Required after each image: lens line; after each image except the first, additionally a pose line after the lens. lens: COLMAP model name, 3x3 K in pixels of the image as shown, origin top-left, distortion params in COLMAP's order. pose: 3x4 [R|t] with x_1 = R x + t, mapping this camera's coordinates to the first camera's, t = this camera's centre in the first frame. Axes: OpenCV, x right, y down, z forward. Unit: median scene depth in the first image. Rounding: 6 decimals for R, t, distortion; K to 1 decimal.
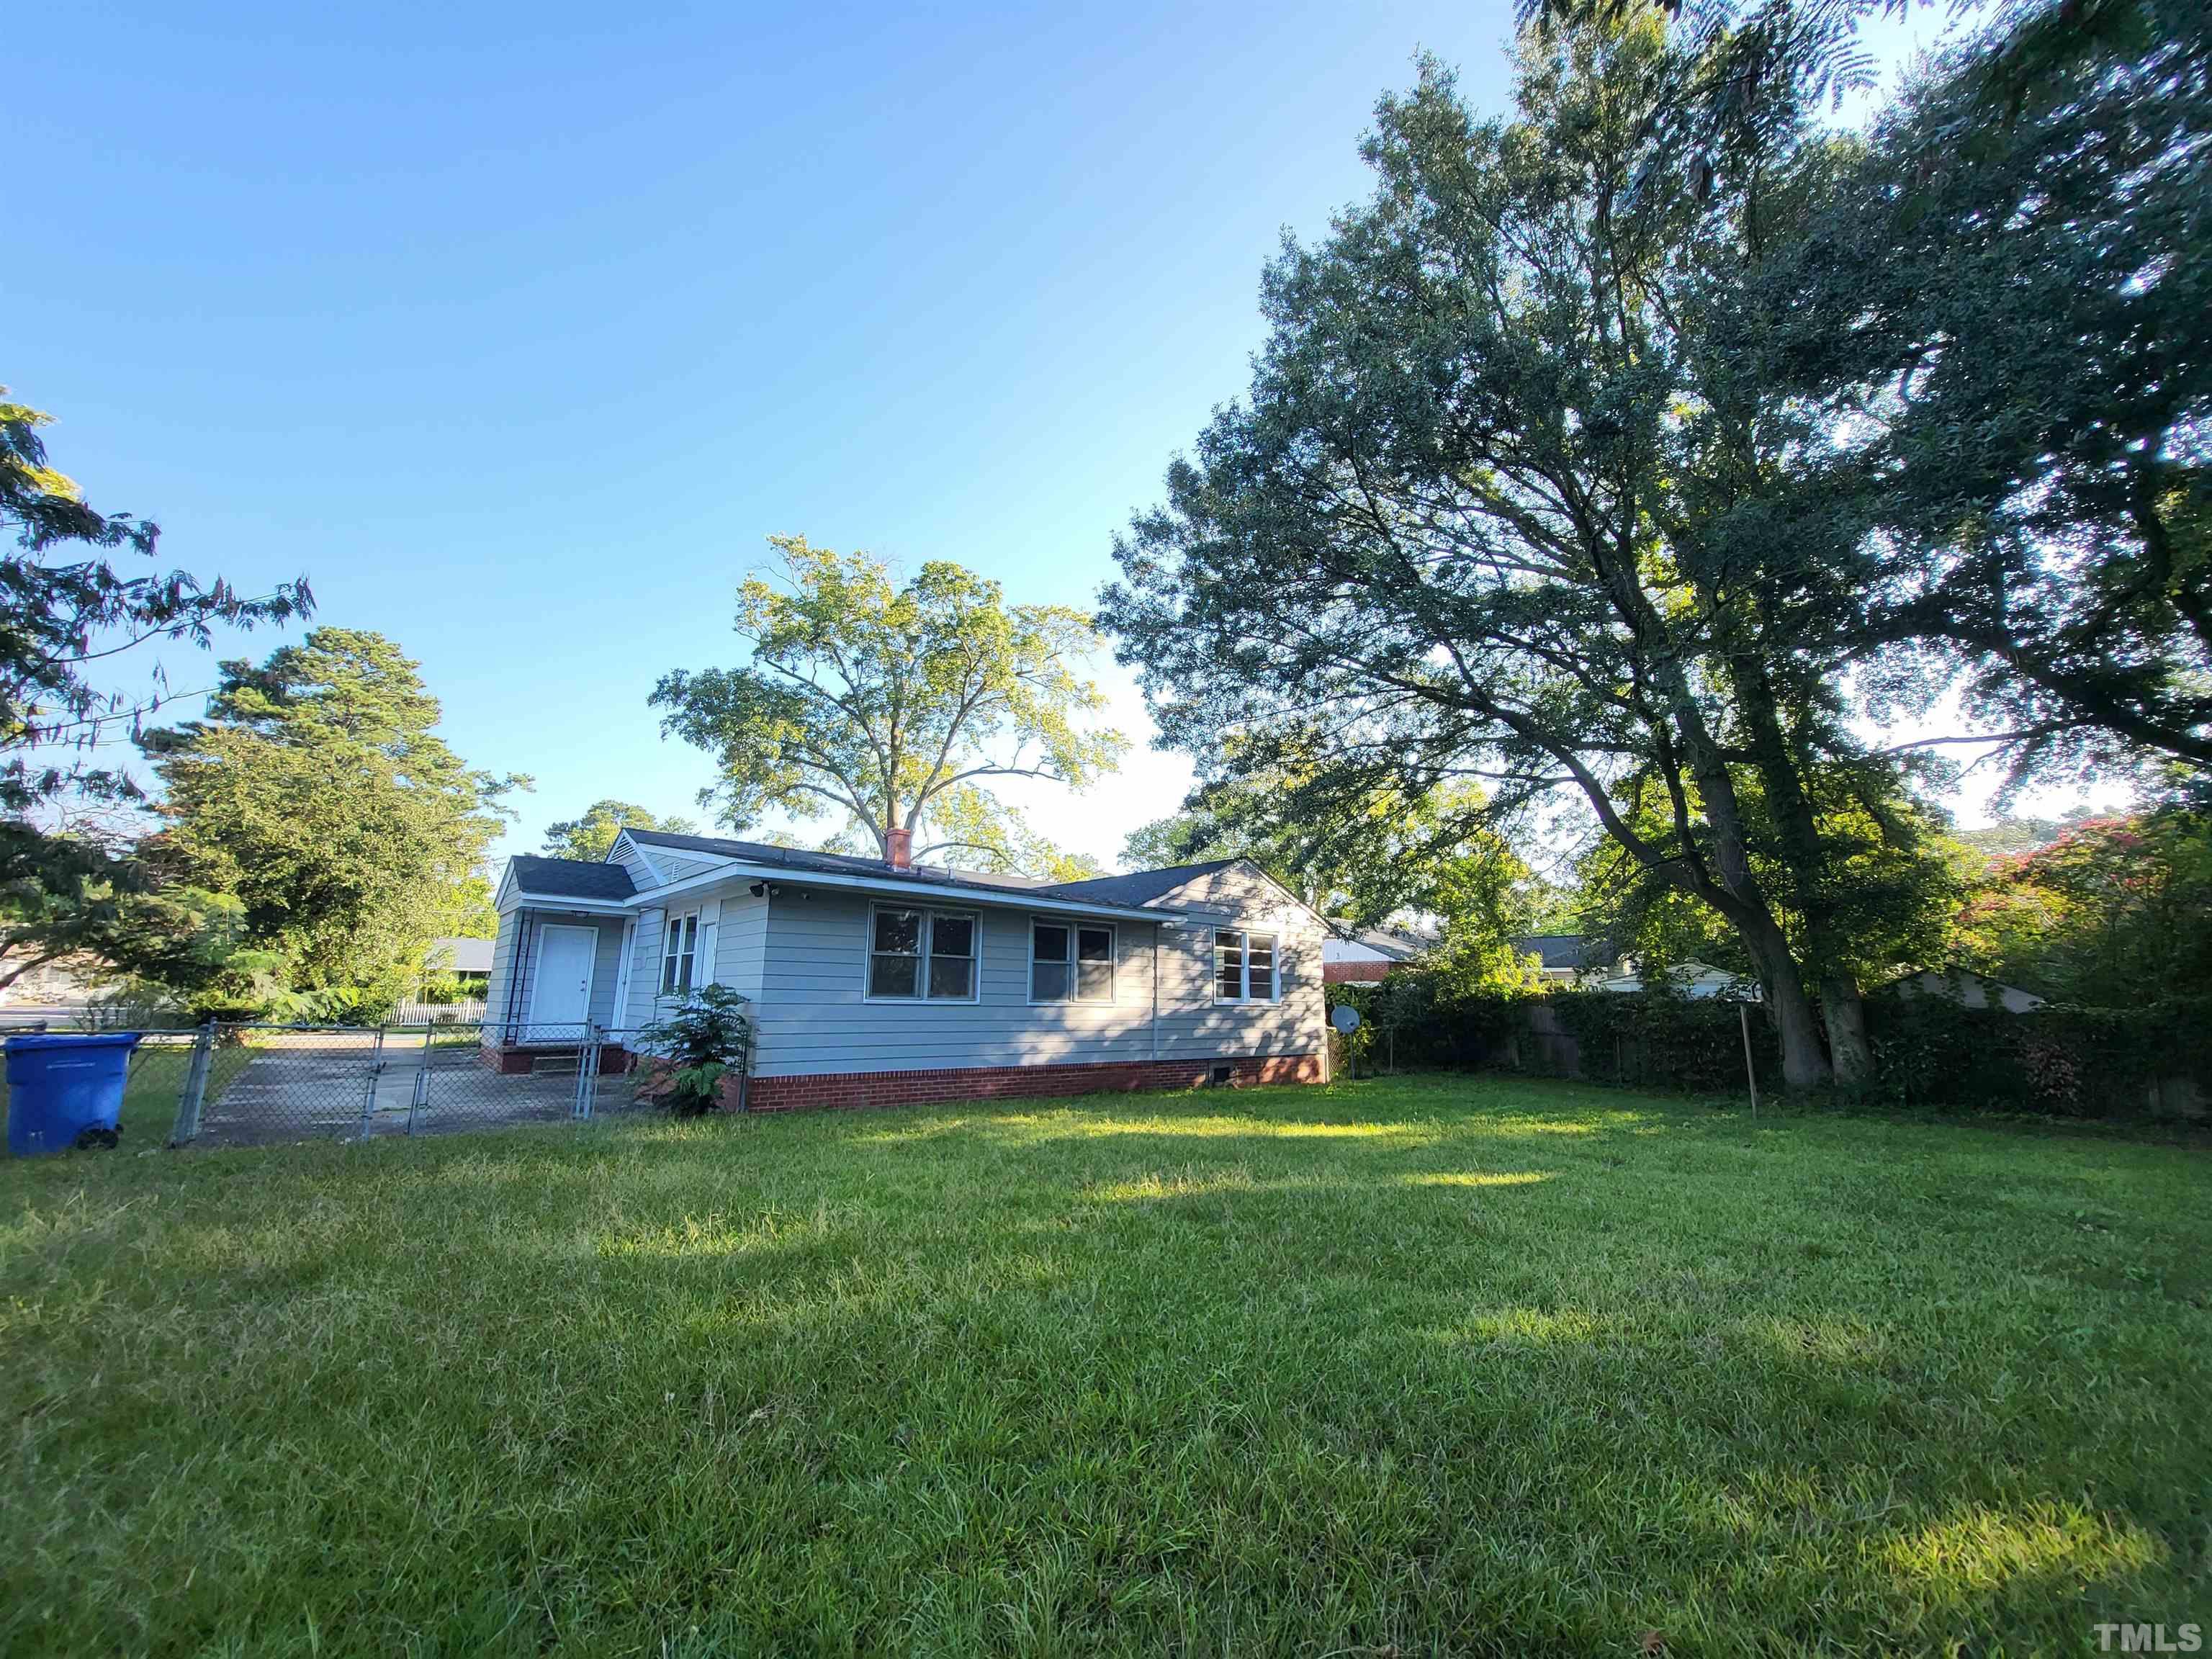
lens RADIAL K [[879.0, 0, 1106.2], [0, 879.0, 831.3], [0, 0, 1]] dist [-0.000466, 0.001781]
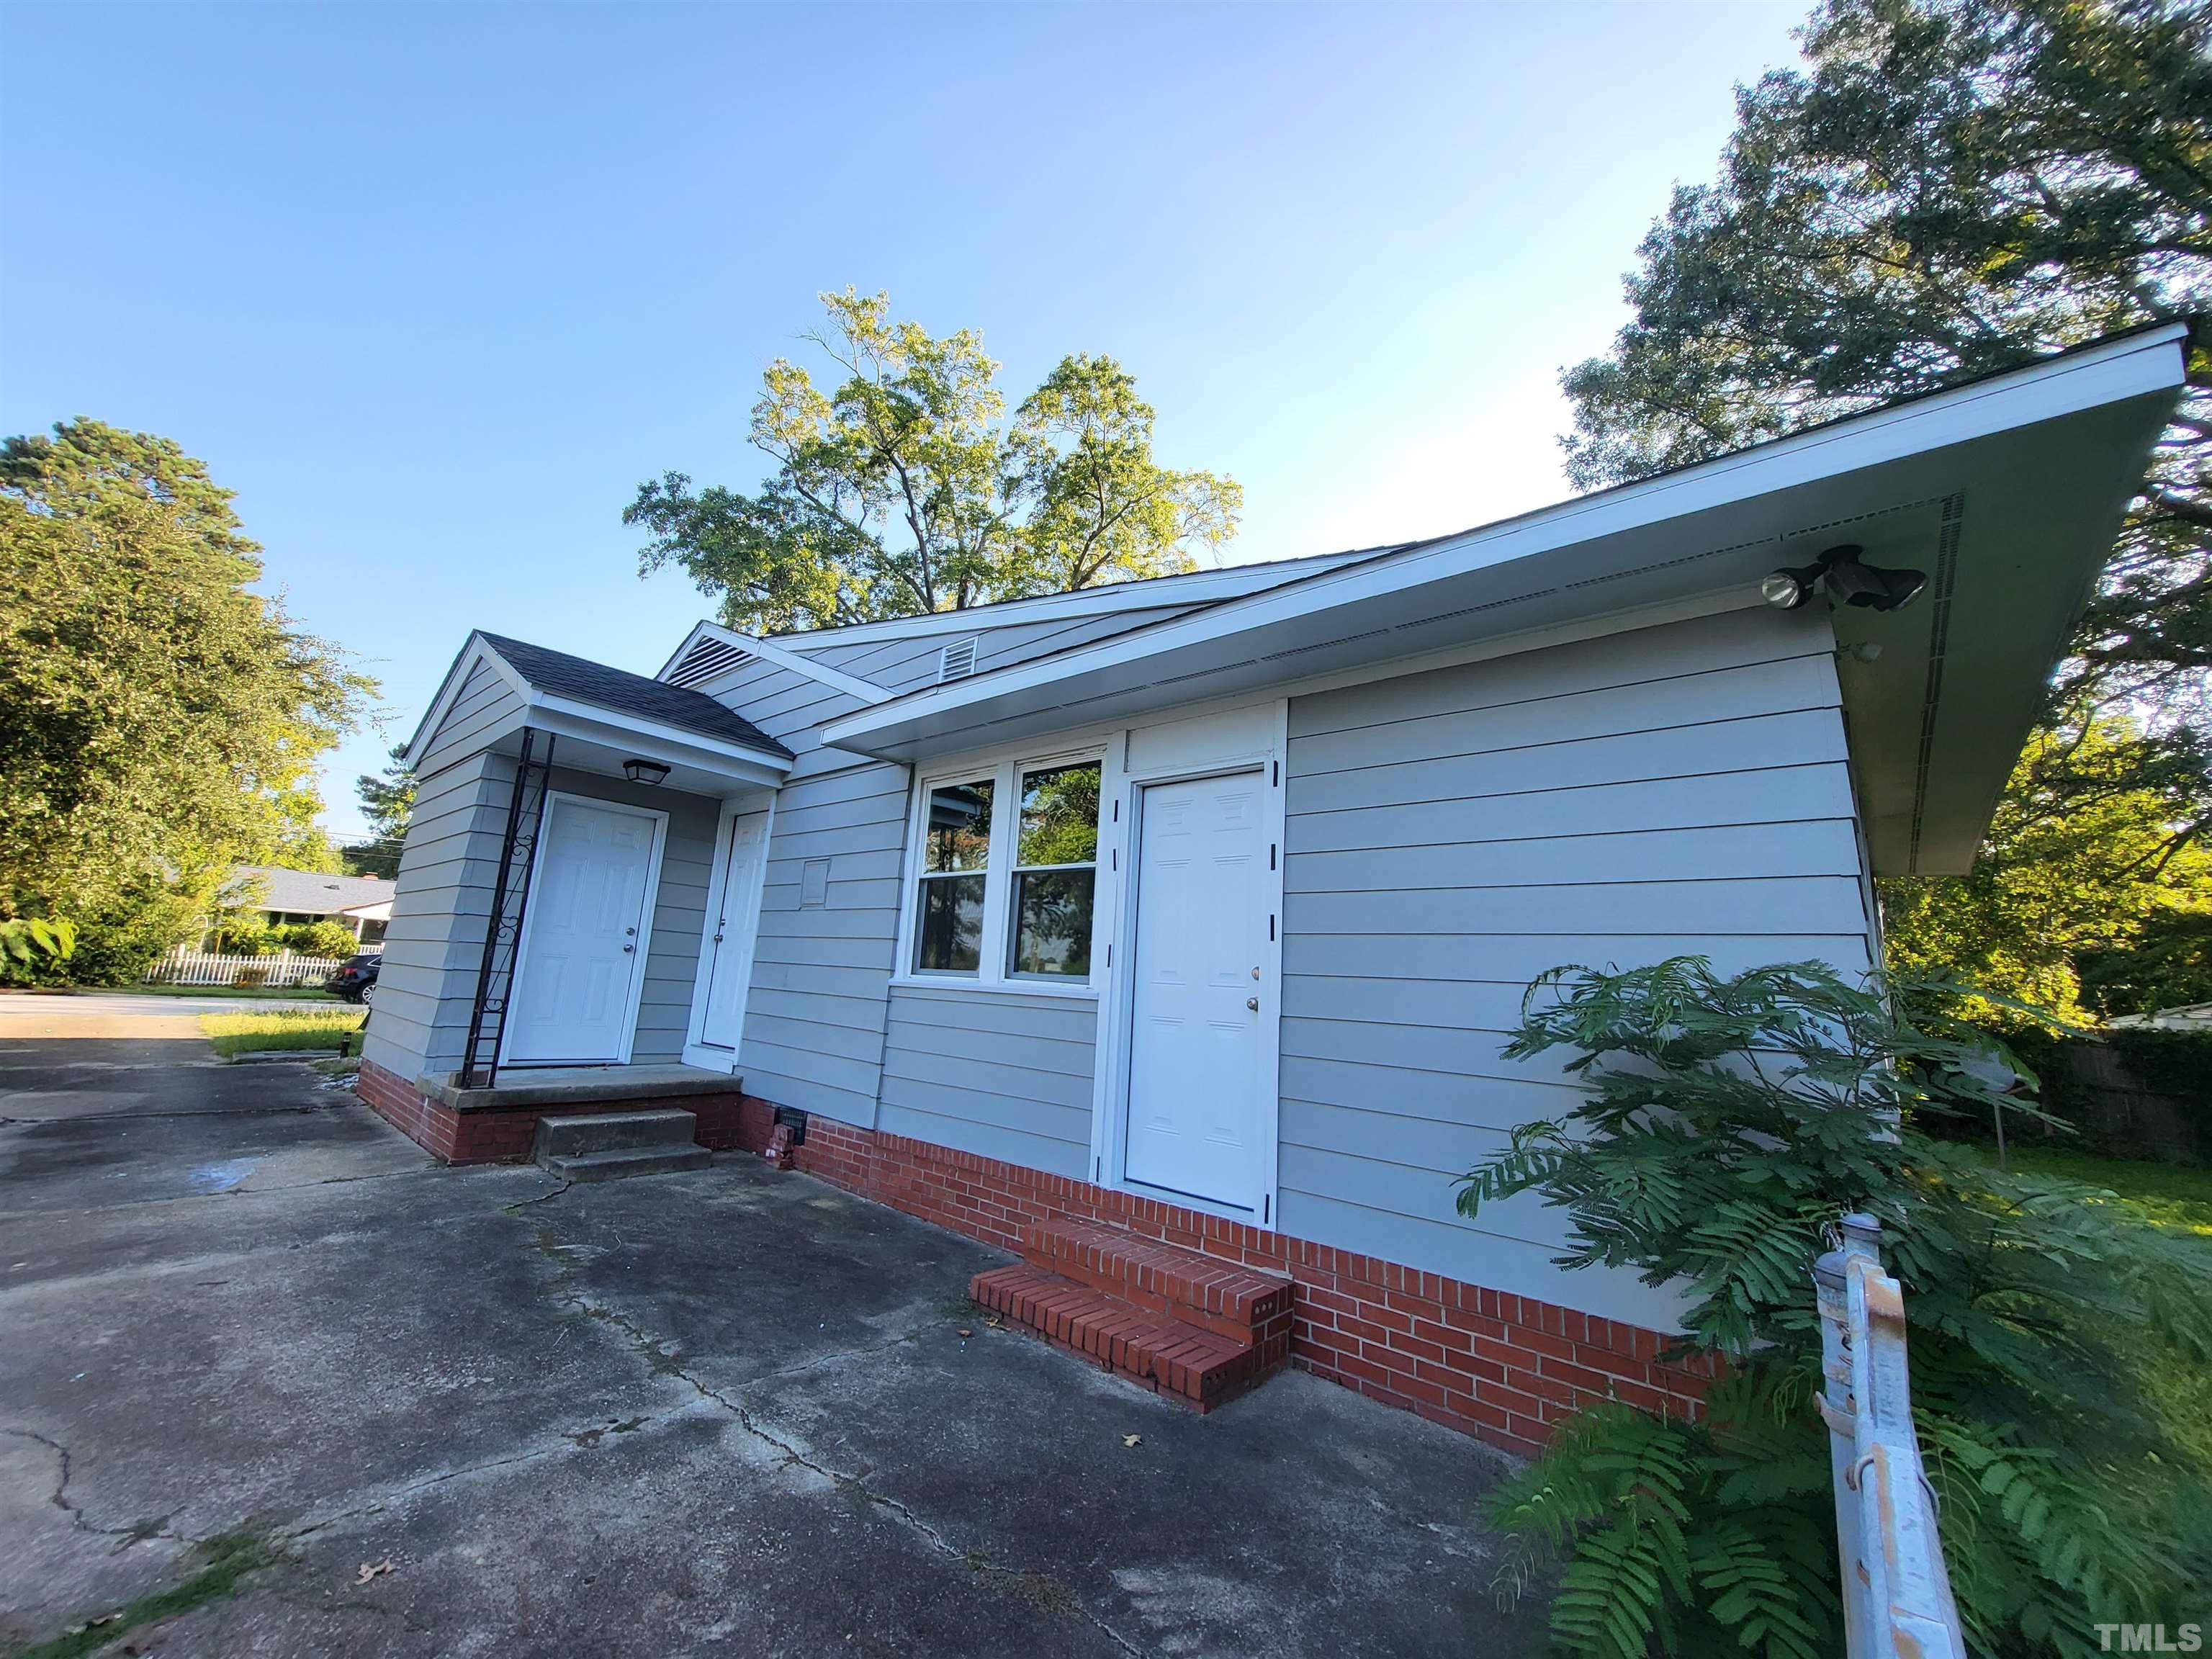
lens RADIAL K [[879.0, 0, 1106.0], [0, 879.0, 827.2], [0, 0, 1]] dist [-0.000466, 0.001781]
pose [[0.989445, 0.067421, 0.128267, -0.229034], [-0.069171, 0.997562, 0.009235, 0.053550], [-0.127331, -0.018010, 0.991697, 0.291165]]
